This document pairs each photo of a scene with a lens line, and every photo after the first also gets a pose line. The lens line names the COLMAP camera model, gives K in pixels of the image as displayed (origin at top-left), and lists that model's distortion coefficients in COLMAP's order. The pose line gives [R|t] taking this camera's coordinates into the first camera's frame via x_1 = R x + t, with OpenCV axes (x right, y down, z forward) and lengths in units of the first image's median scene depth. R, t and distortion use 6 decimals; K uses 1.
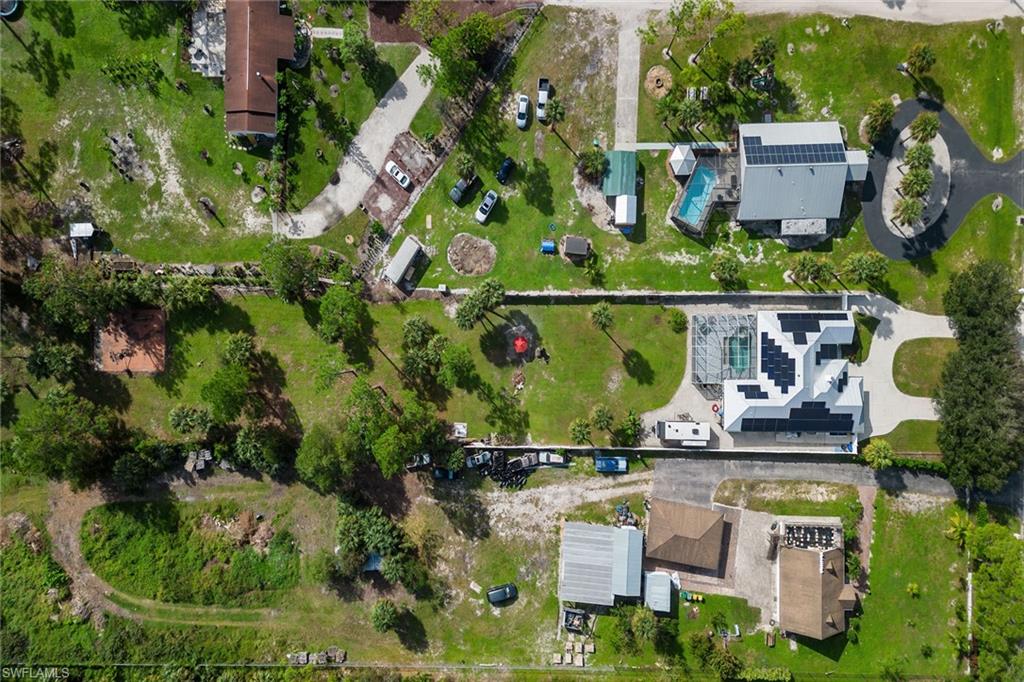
lens RADIAL K [[661.9, 0, 512.0], [0, 661.9, 341.0], [0, 0, 1]] dist [0.009664, -0.000096]
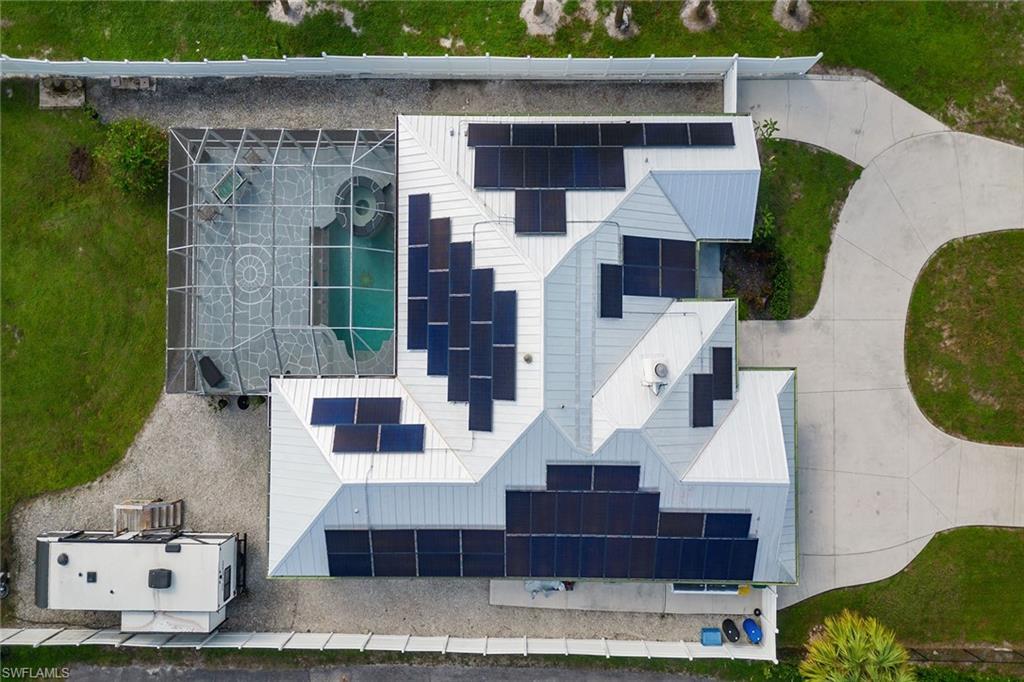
lens RADIAL K [[734.2, 0, 512.0], [0, 734.2, 341.0], [0, 0, 1]] dist [0.036437, -0.002015]
pose [[0.999461, 0.004735, 0.032493, 0.408429], [-0.003957, 0.999706, -0.023942, 0.050843], [-0.032597, 0.023800, 0.999185, 0.712629]]
